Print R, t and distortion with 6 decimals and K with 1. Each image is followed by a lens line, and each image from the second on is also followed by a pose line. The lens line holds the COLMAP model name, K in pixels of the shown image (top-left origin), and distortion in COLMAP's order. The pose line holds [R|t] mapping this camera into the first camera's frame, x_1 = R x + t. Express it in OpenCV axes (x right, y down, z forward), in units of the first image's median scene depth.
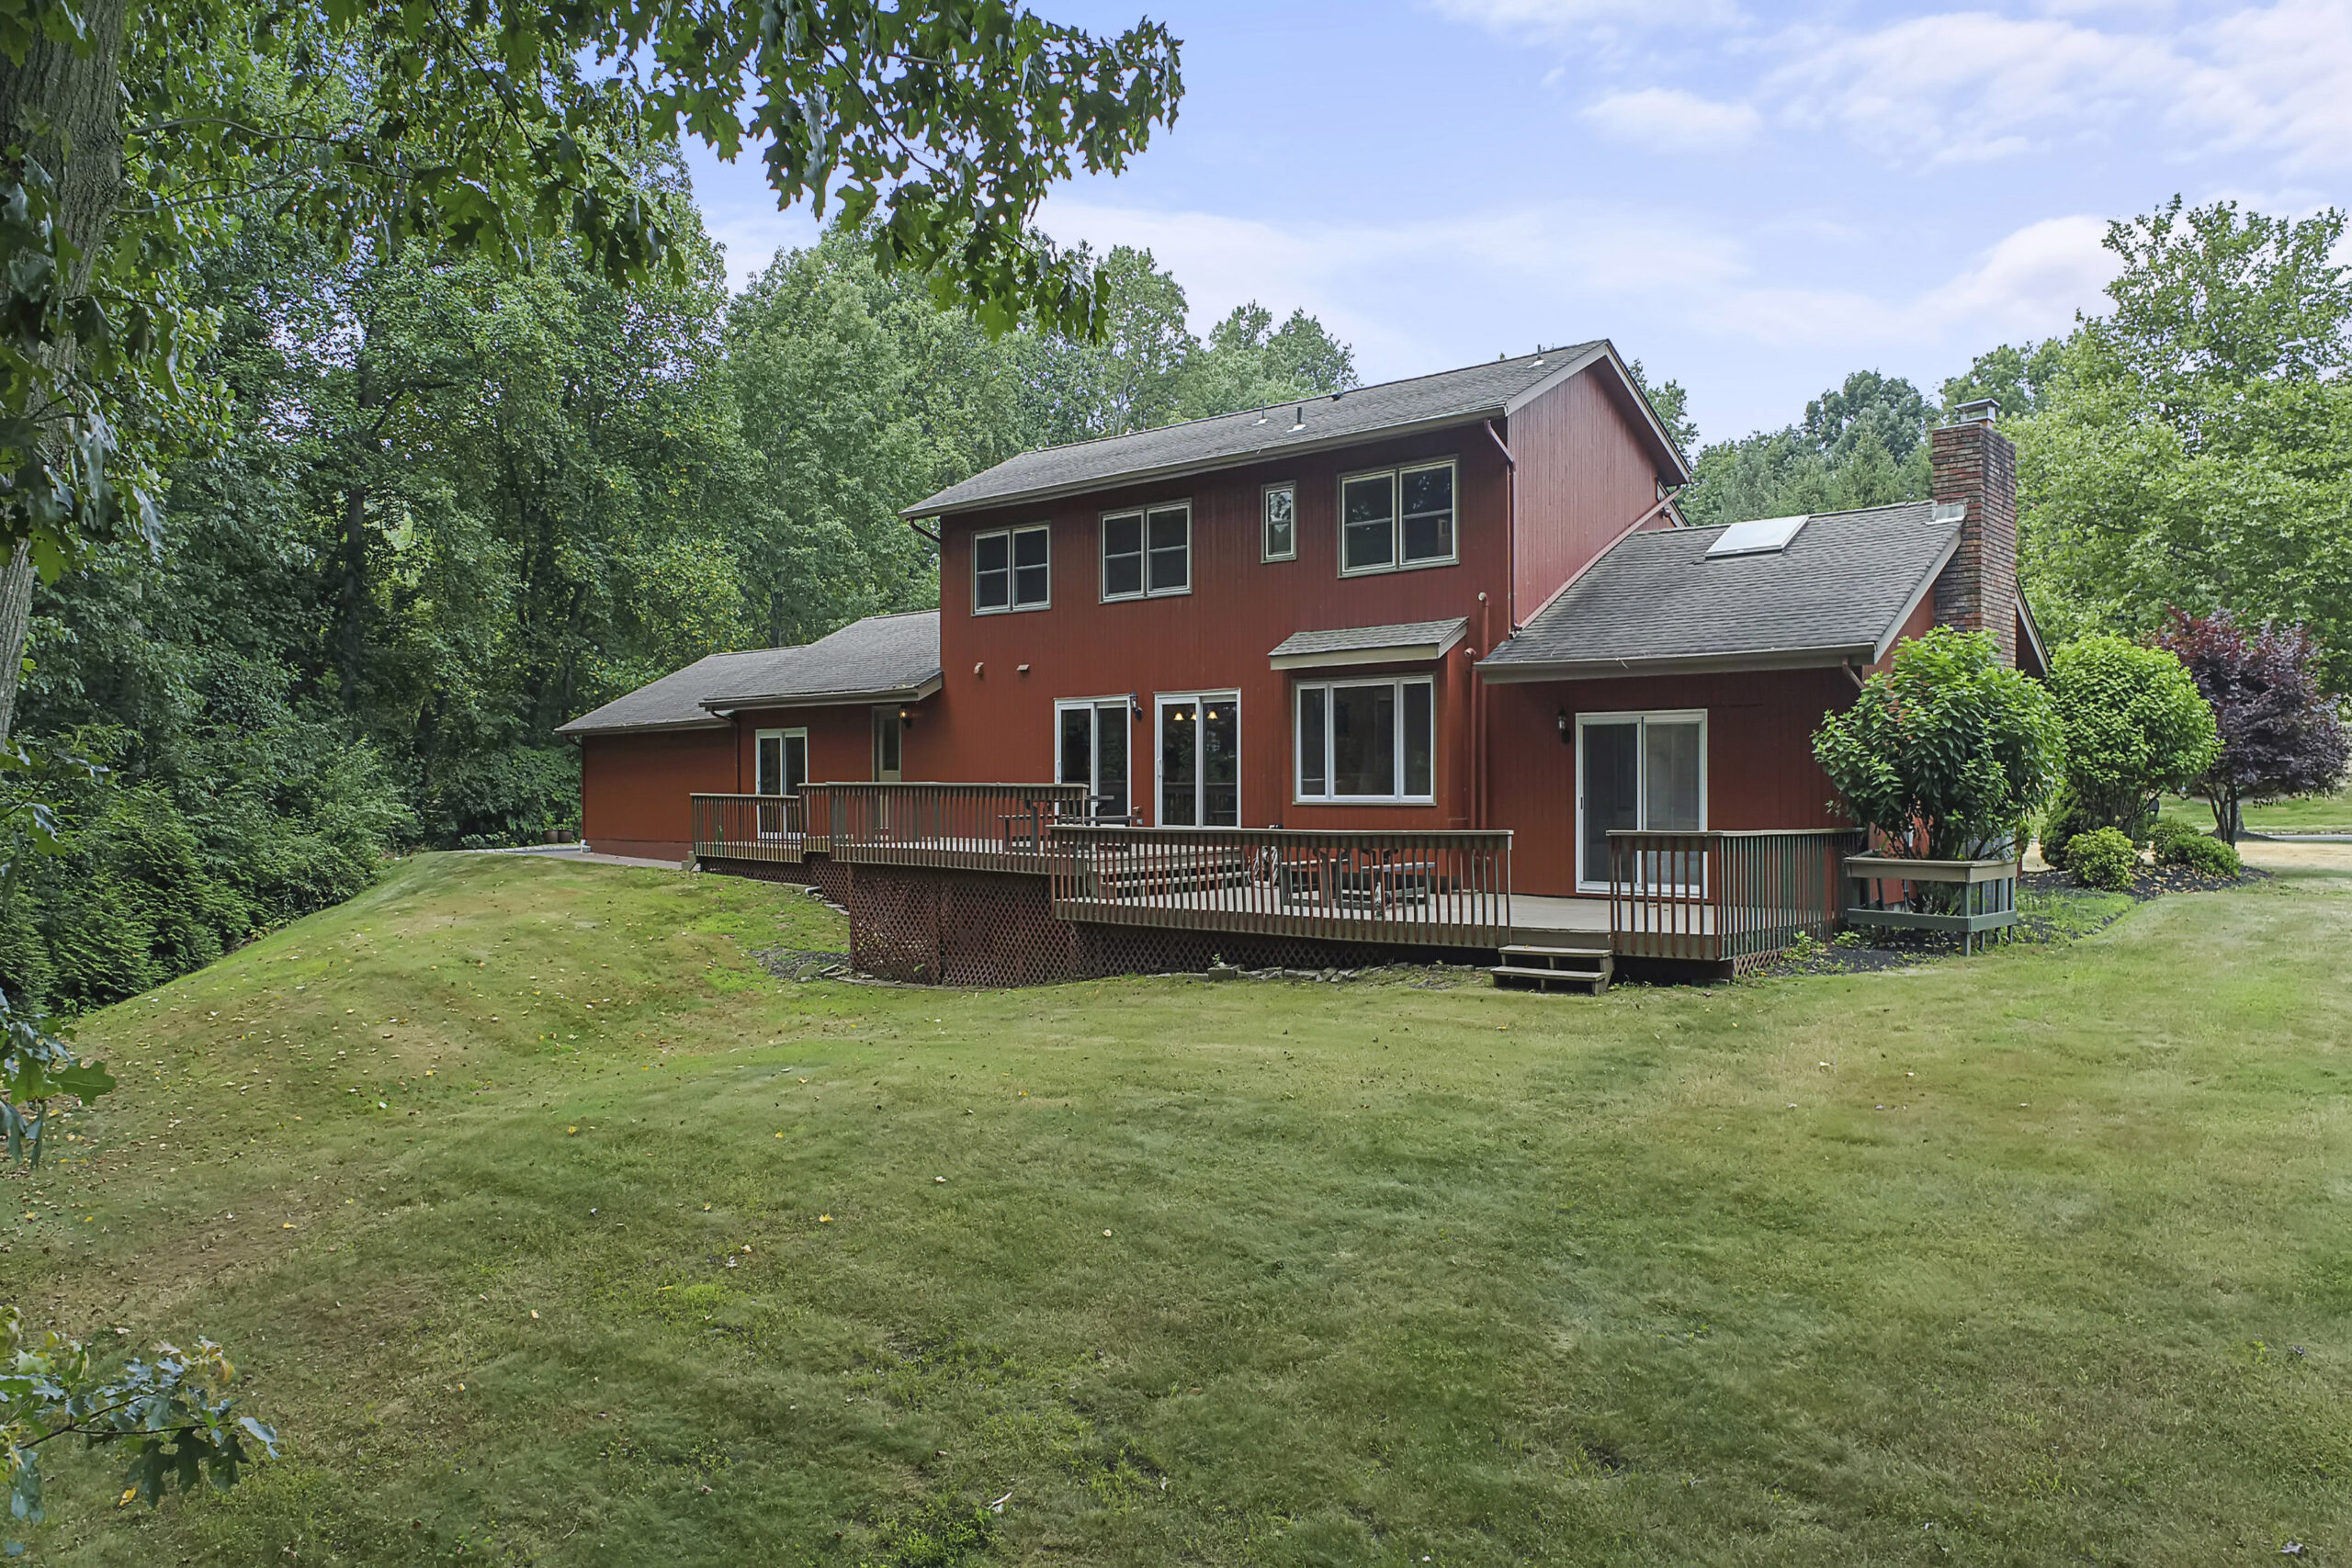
lens RADIAL K [[1608.7, 0, 1176.0], [0, 1608.7, 784.0], [0, 0, 1]] dist [0.002317, -0.001458]
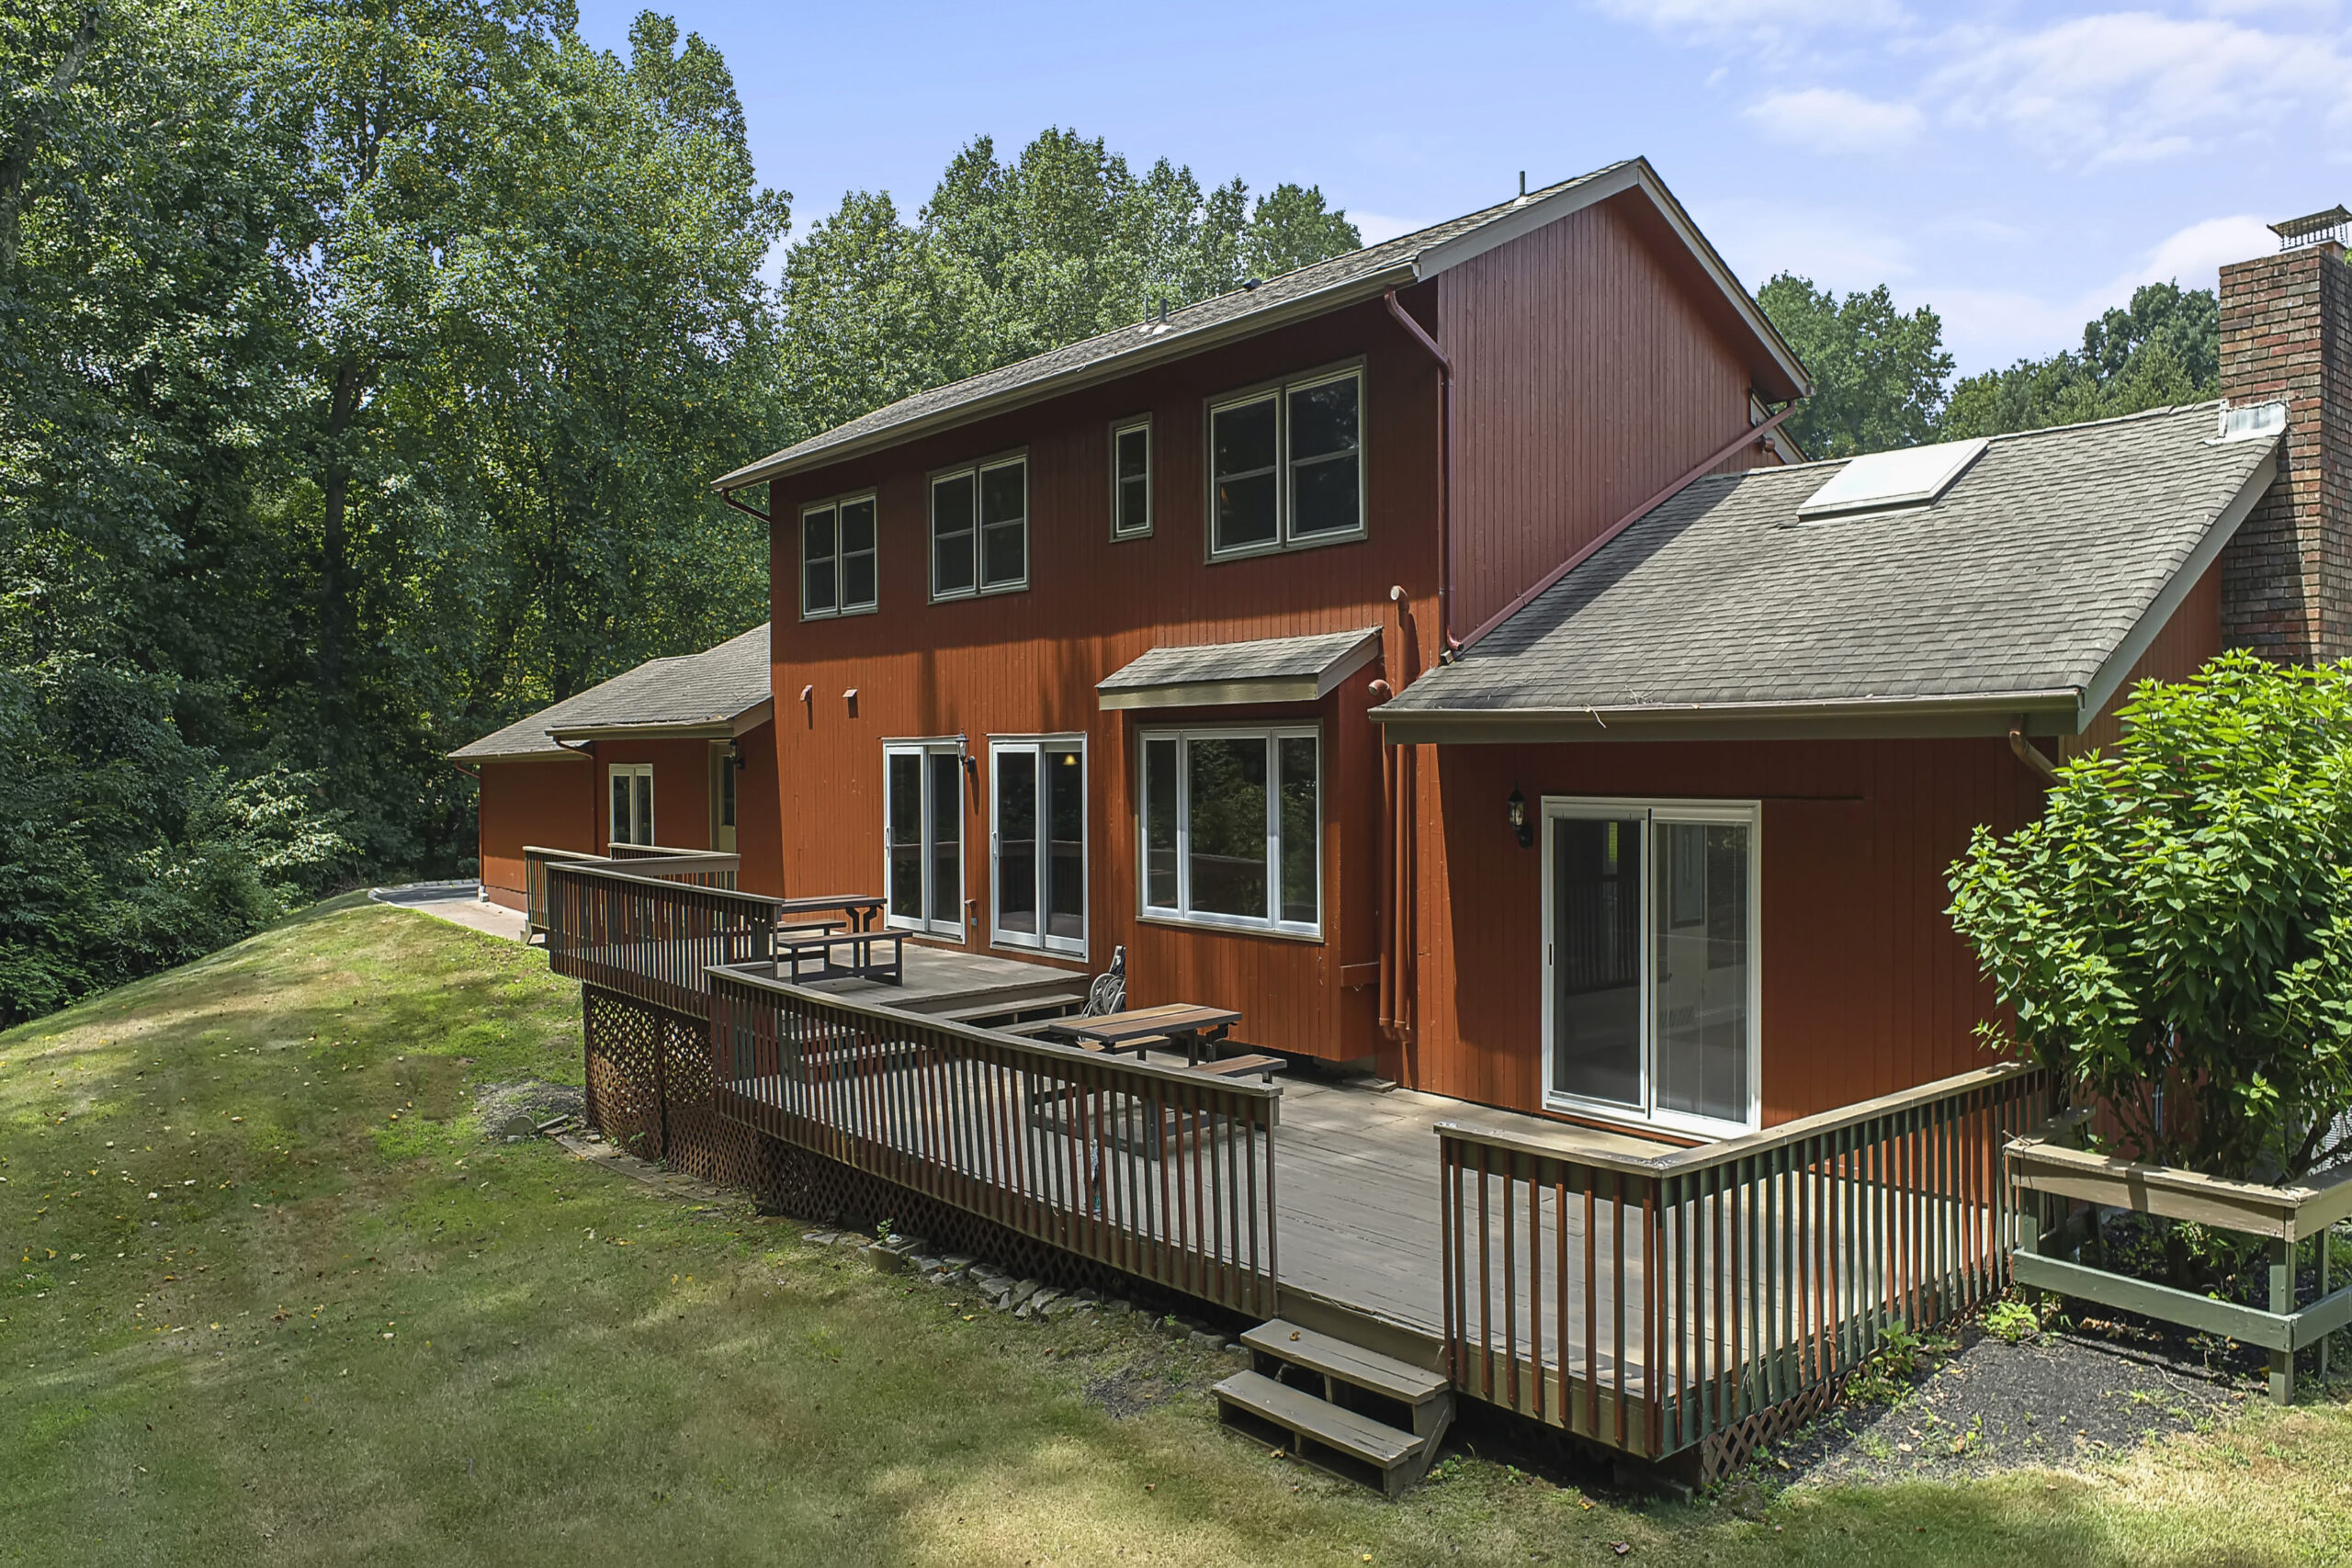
lens RADIAL K [[1586.7, 0, 1176.0], [0, 1586.7, 784.0], [0, 0, 1]] dist [-0.004852, 0.002413]
pose [[0.988263, -0.002416, -0.152742, 0.183256], [0.005953, 0.999724, 0.022707, -0.055243], [0.152645, -0.023350, 0.988005, 0.375282]]
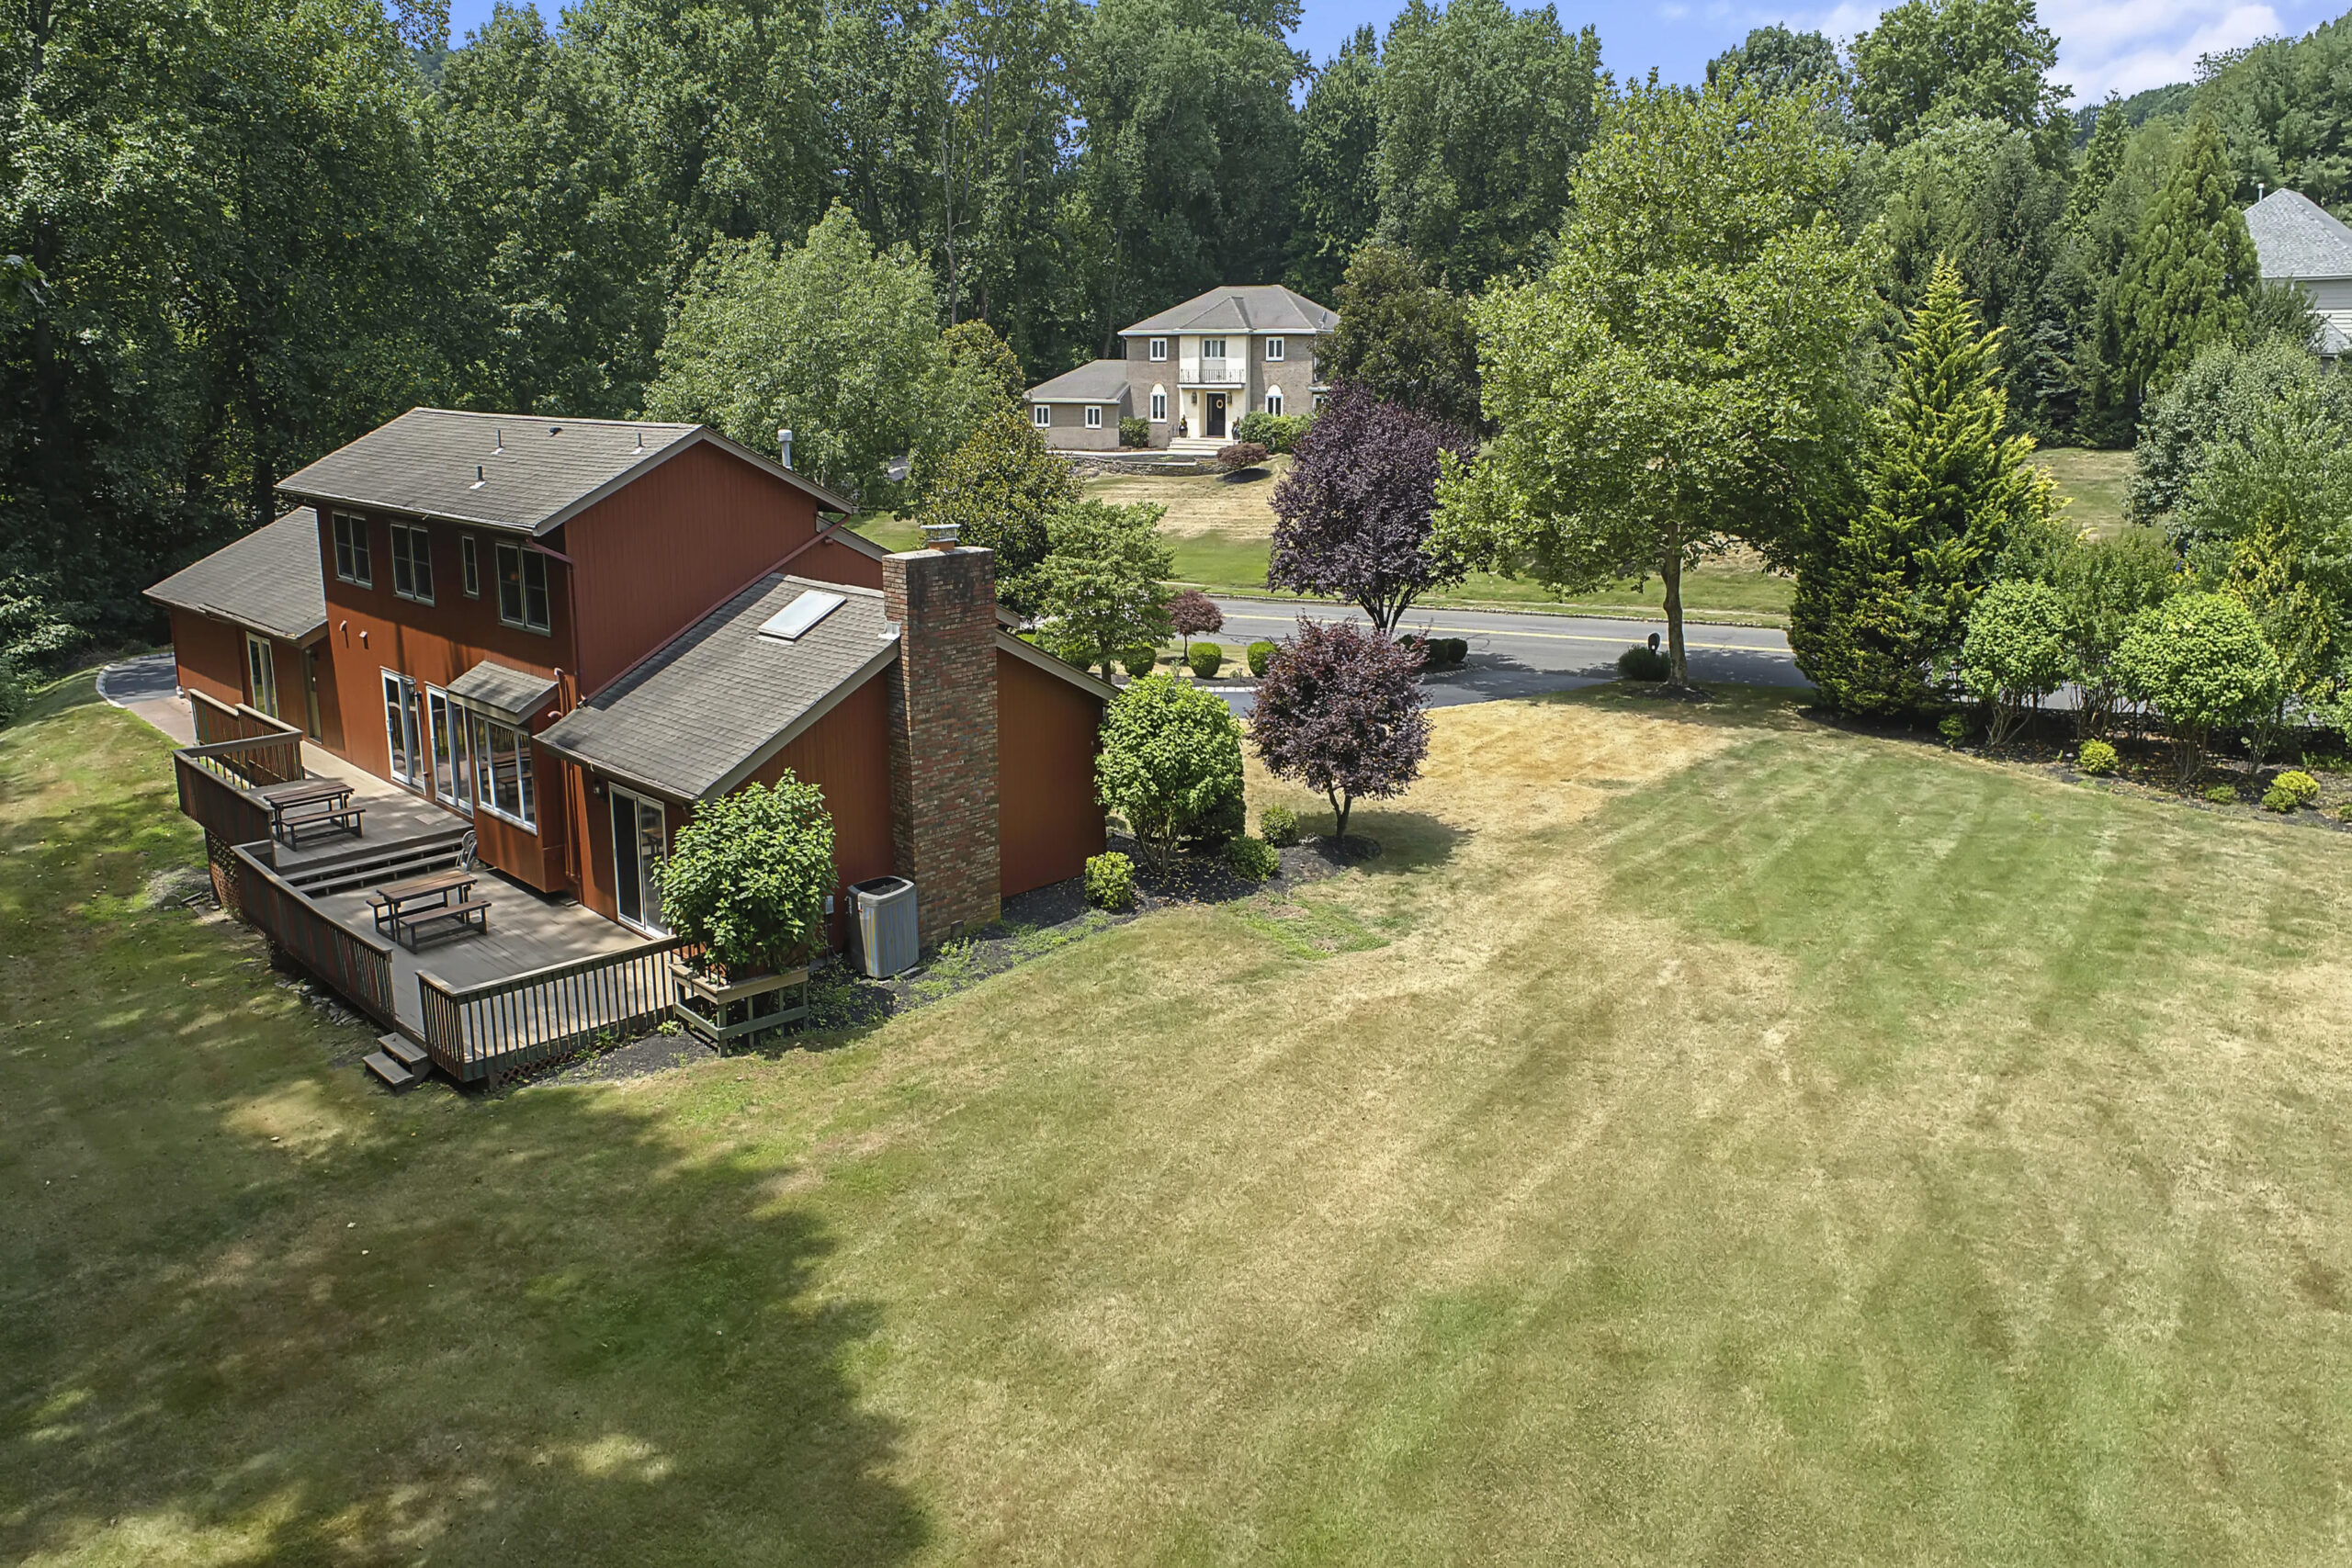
lens RADIAL K [[1645.4, 0, 1174.0], [0, 1645.4, 663.4], [0, 0, 1]] dist [-0.001459, -0.000409]
pose [[0.997016, 0.012254, -0.076213, 0.683720], [0.002762, 0.981024, 0.193865, -0.331061], [0.077142, -0.193497, 0.978063, -0.150410]]
